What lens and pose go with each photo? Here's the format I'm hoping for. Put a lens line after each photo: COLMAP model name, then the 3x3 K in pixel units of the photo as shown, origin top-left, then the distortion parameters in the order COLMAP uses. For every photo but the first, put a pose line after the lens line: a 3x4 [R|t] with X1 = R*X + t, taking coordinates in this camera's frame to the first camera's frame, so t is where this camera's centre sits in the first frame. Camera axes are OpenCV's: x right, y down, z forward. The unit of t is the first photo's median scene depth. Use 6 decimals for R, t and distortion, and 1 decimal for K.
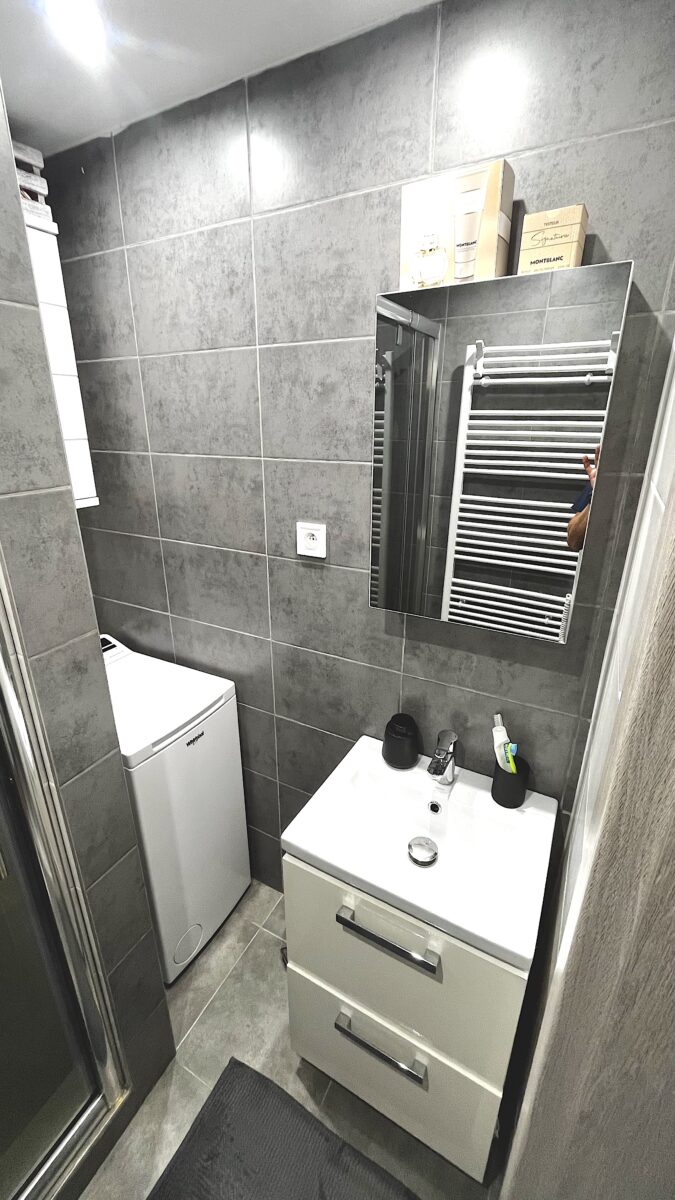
lens RADIAL K [[484.7, 0, 332.4], [0, 484.7, 597.9], [0, 0, 1]] dist [-0.003002, 0.000786]
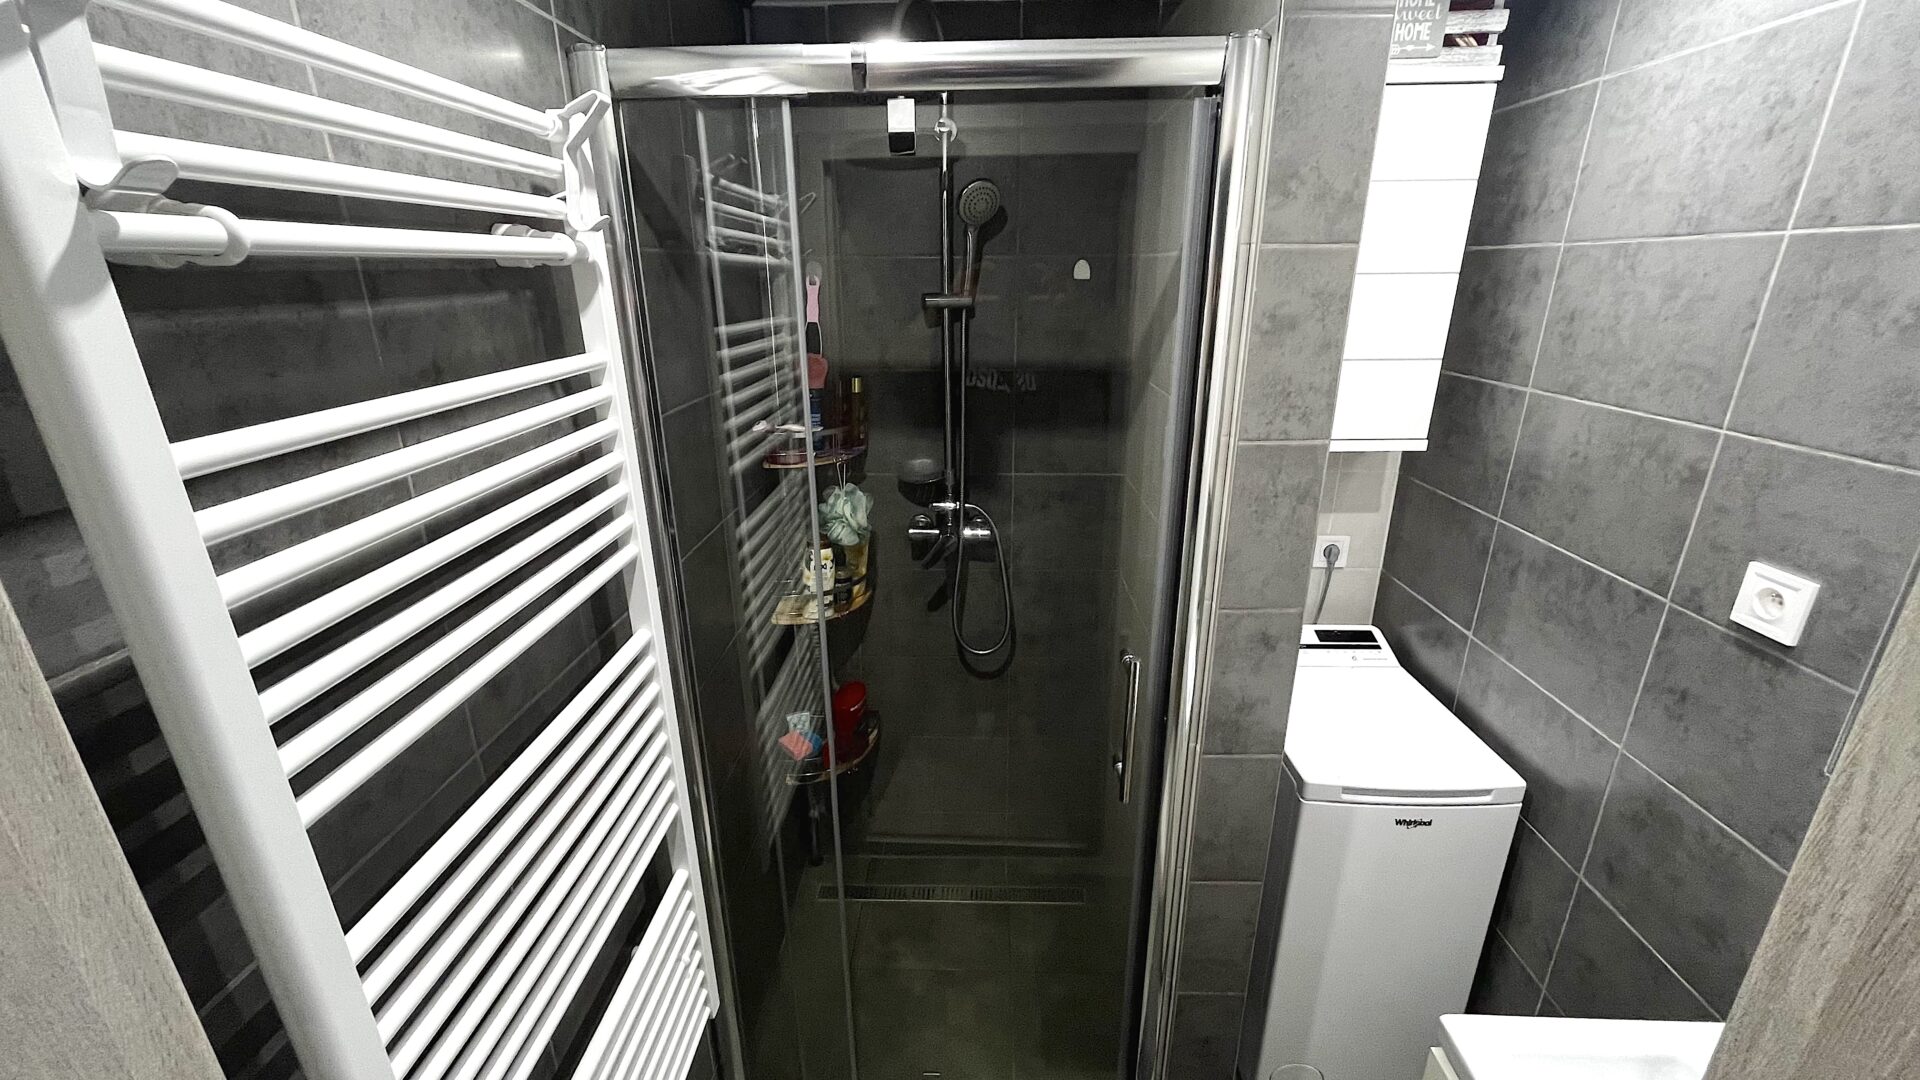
lens RADIAL K [[775.4, 0, 957.9], [0, 775.4, 546.0], [0, 0, 1]] dist [-0.003002, 0.000786]
pose [[0.451054, 0.291366, -0.843597, 0.231196], [-0.298752, 0.939973, 0.164916, -0.053904], [0.841010, 0.177640, 0.511025, -0.133710]]
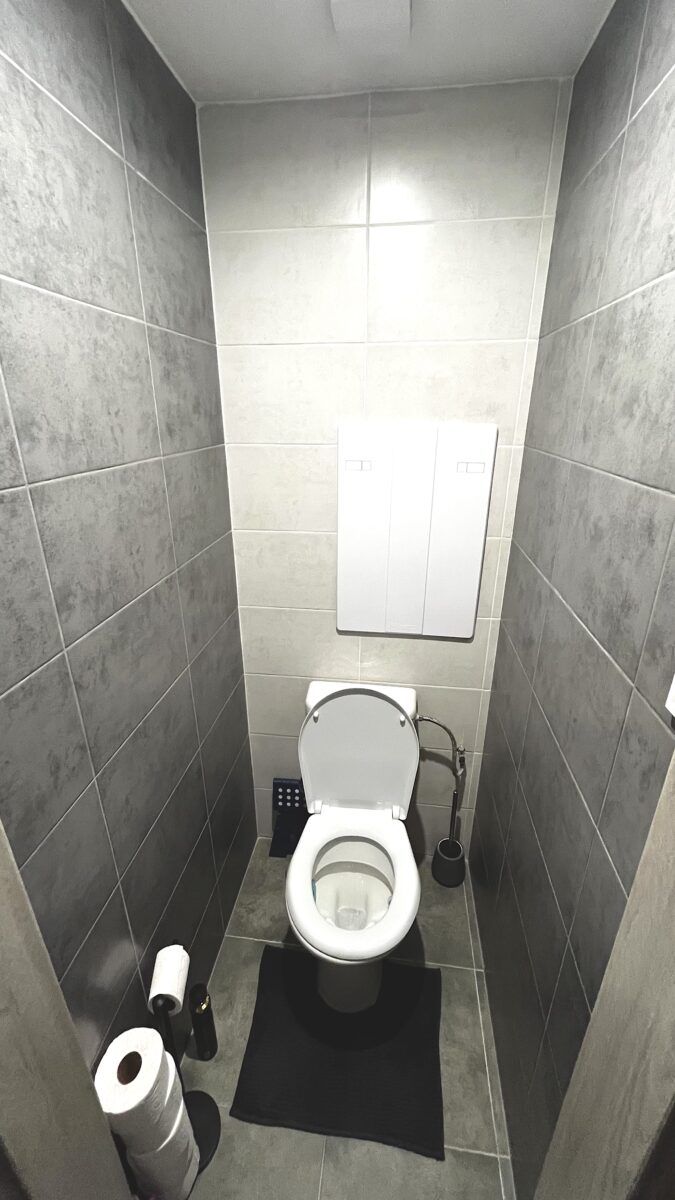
lens RADIAL K [[484.7, 0, 332.4], [0, 484.7, 597.9], [0, 0, 1]] dist [-0.003002, 0.000786]
pose [[-0.359091, -0.343065, 0.867963, -1.052408], [0.326976, 0.824806, 0.461282, -0.181975], [-0.874151, 0.449445, -0.184007, 1.058625]]
